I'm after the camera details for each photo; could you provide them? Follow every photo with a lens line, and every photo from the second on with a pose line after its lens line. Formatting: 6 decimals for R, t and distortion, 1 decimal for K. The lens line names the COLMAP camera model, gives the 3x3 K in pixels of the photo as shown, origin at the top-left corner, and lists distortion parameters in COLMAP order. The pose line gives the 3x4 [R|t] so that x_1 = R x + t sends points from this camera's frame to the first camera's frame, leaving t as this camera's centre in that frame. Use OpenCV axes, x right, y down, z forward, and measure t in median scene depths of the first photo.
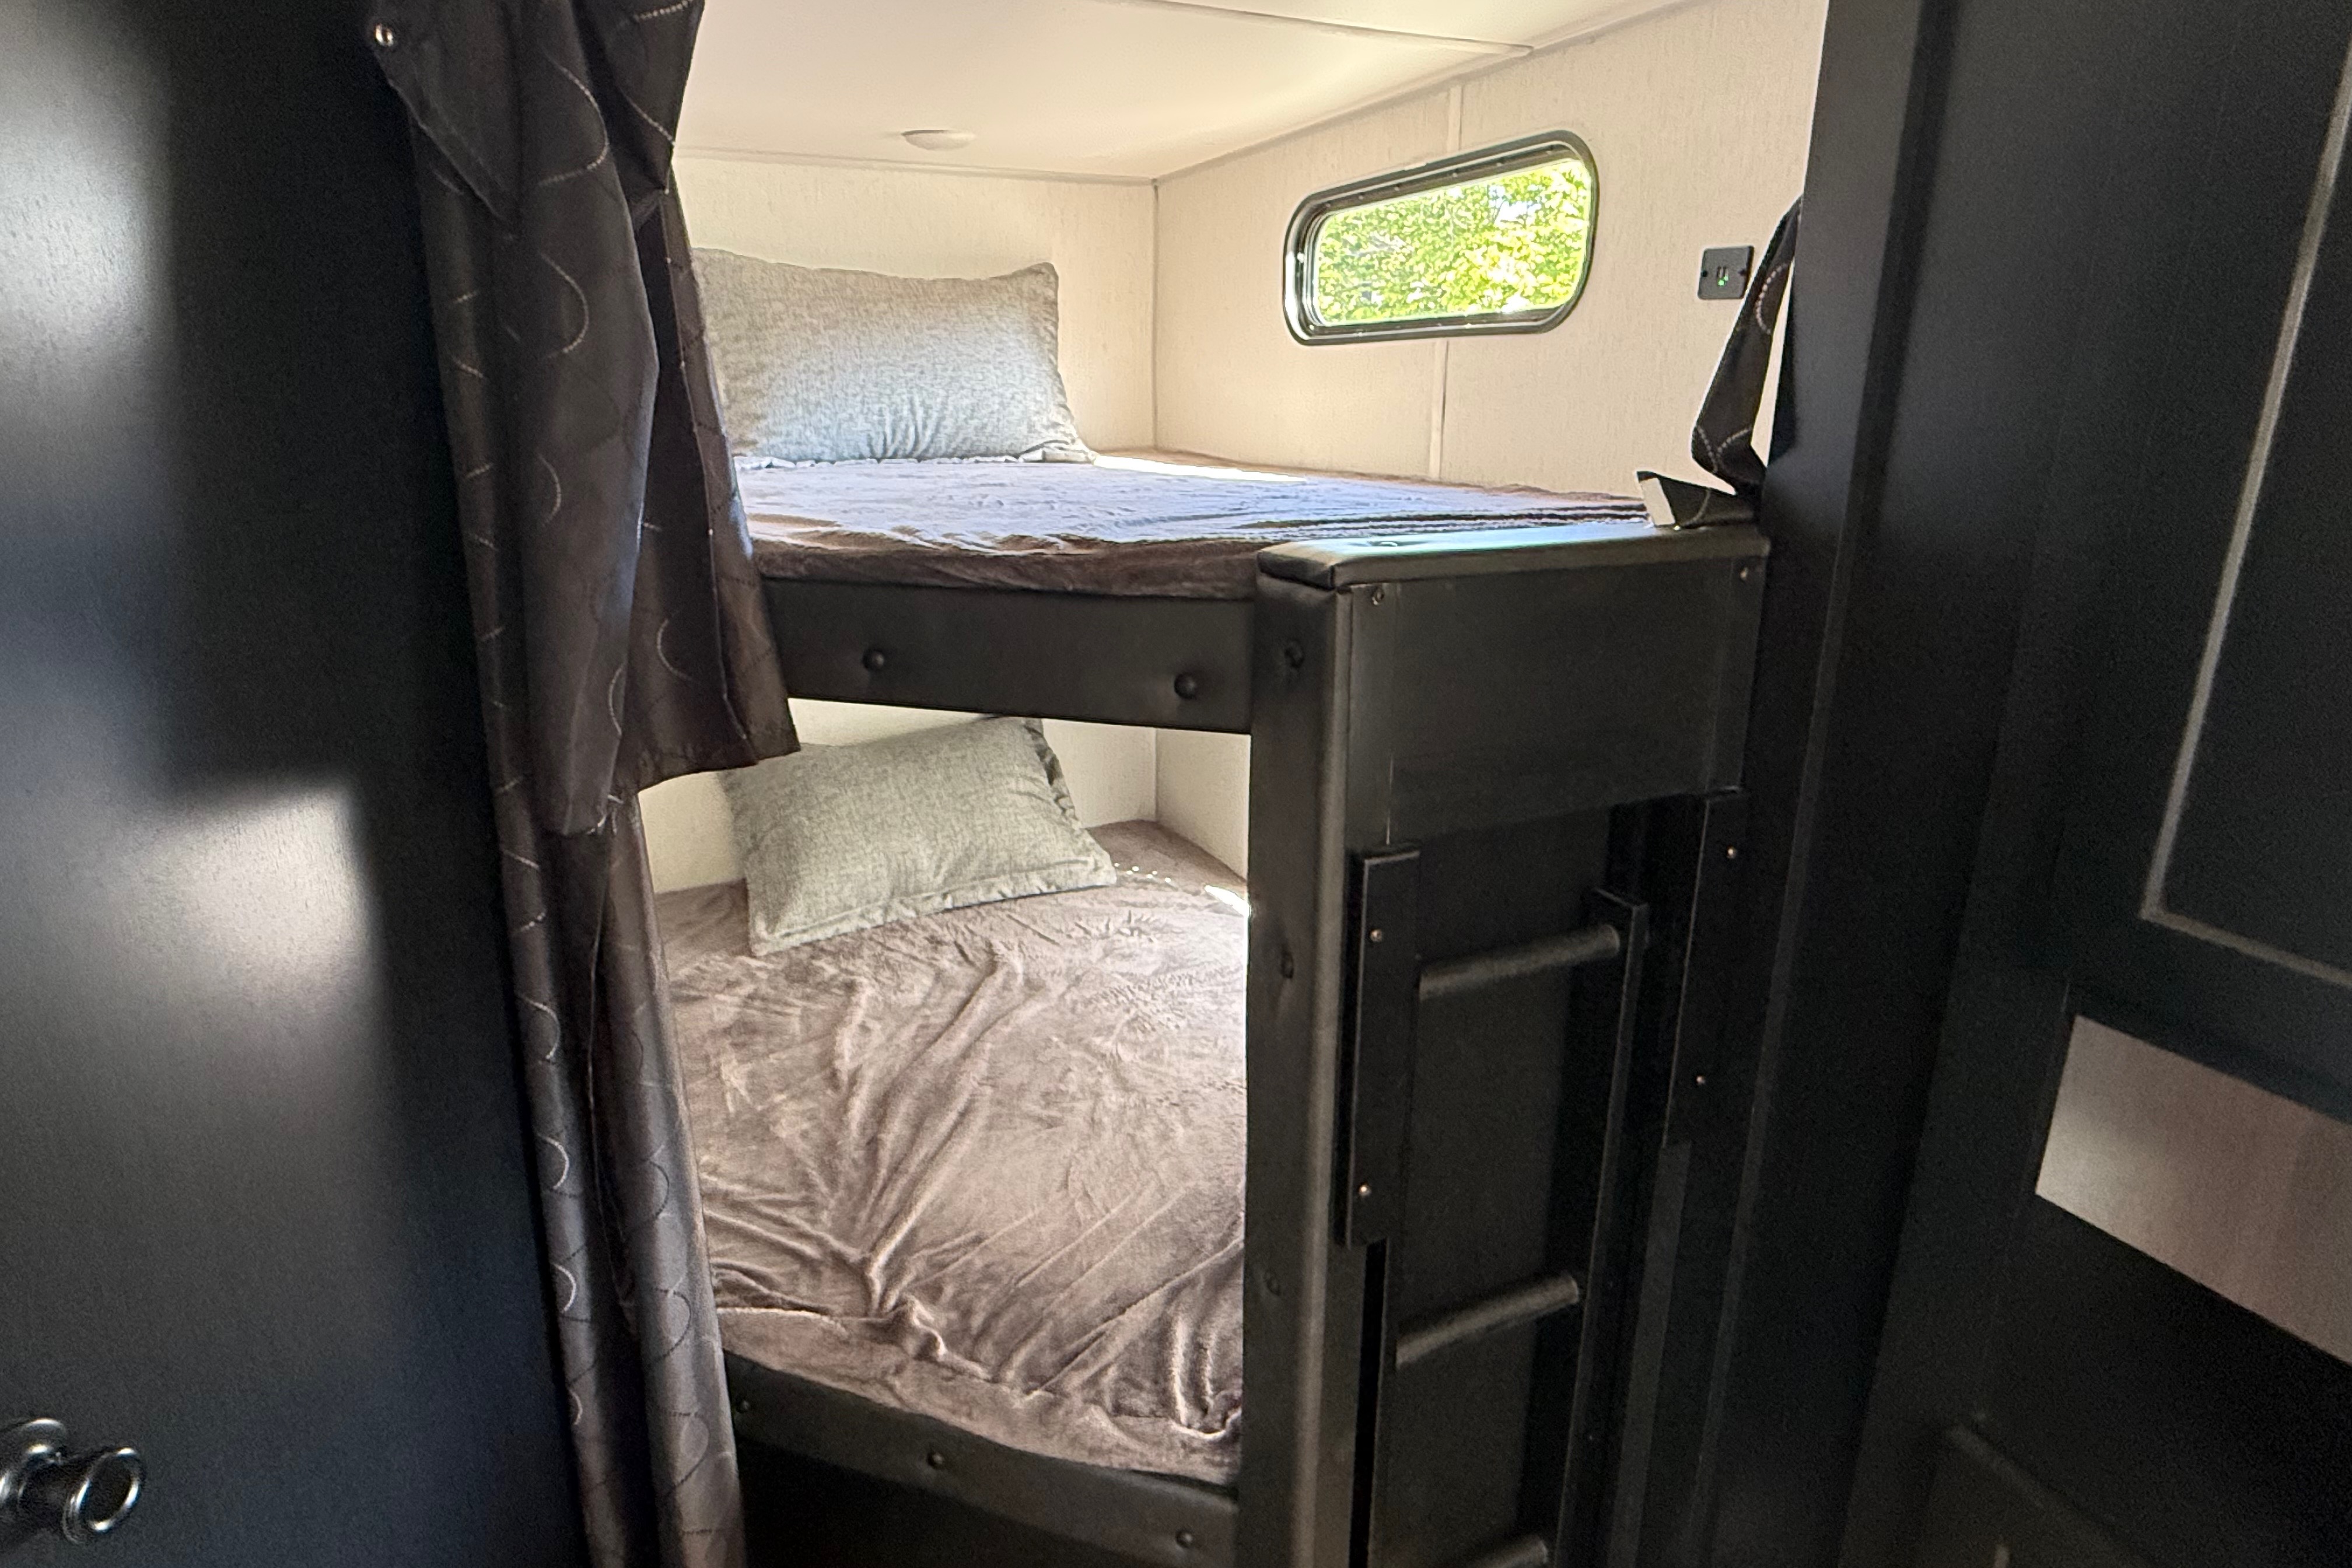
lens RADIAL K [[1297.9, 0, 1160.6], [0, 1297.9, 790.8], [0, 0, 1]] dist [0.006645, -0.002155]
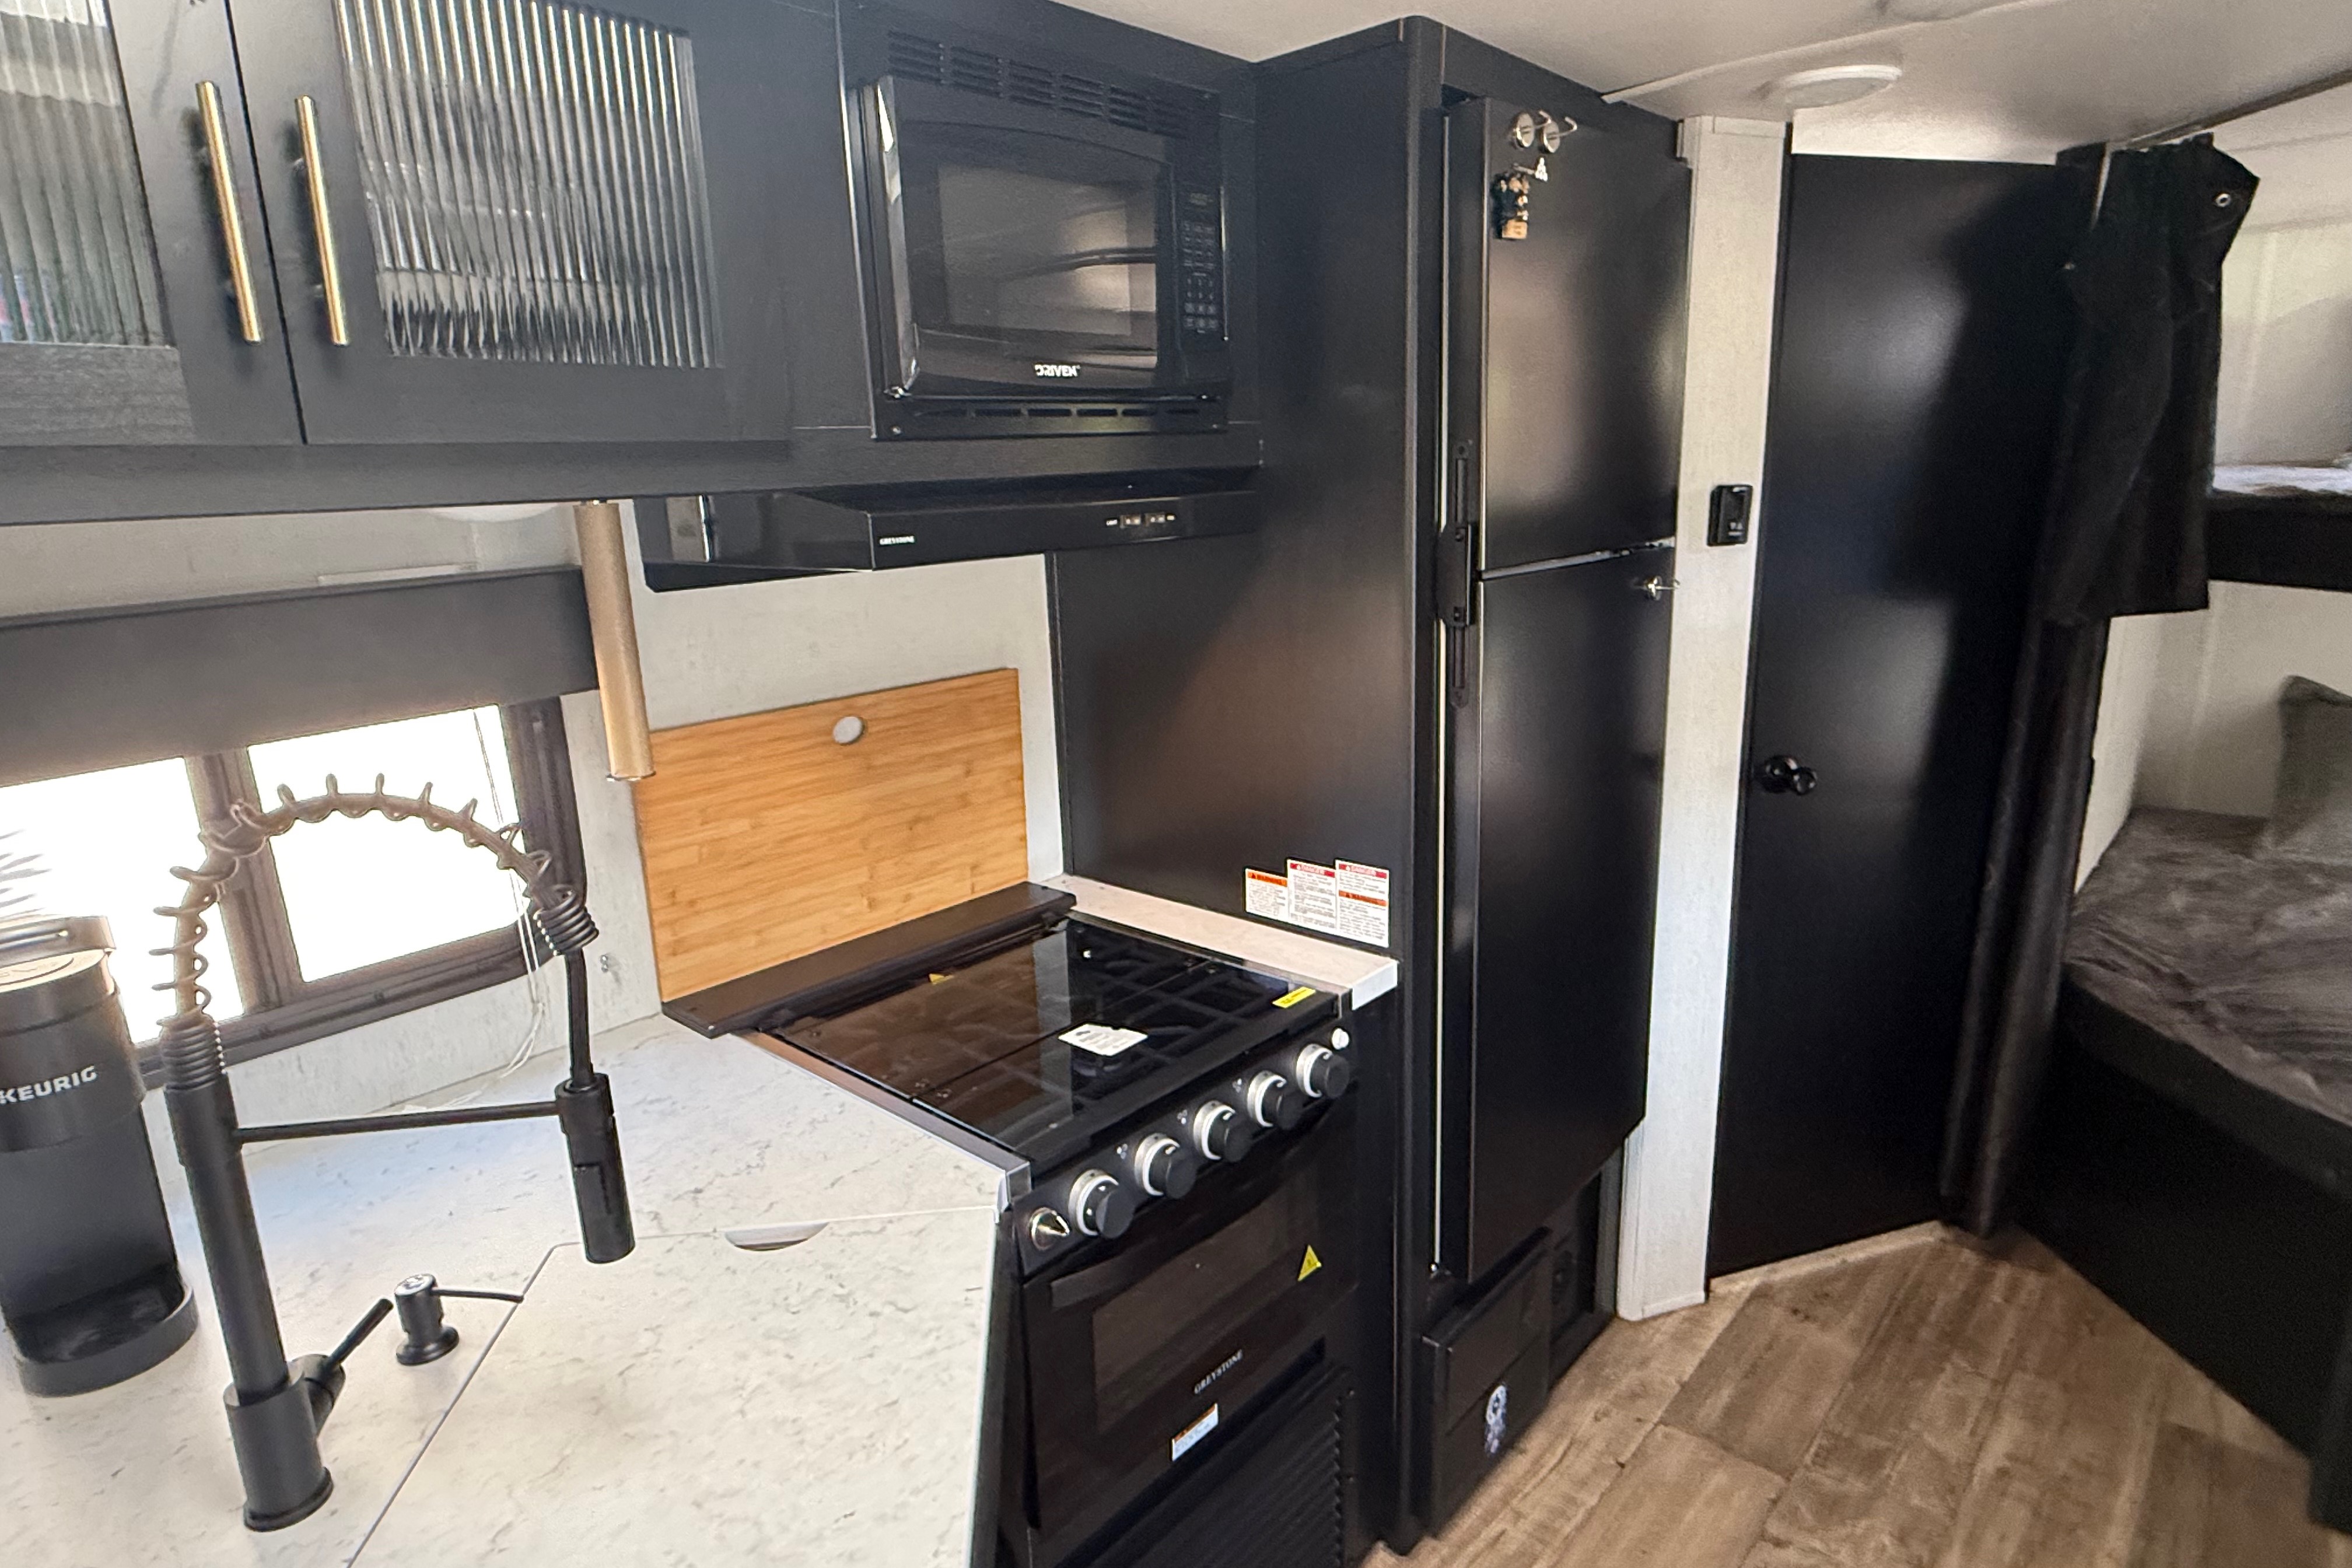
lens RADIAL K [[1297.9, 0, 1165.2], [0, 1297.9, 784.3], [0, 0, 1]] dist [0.006645, -0.002155]
pose [[0.386869, 0.208711, -0.898205, 0.654330], [-0.236405, 0.963944, 0.122164, 0.255504], [0.891316, 0.165079, 0.422261, -0.784248]]
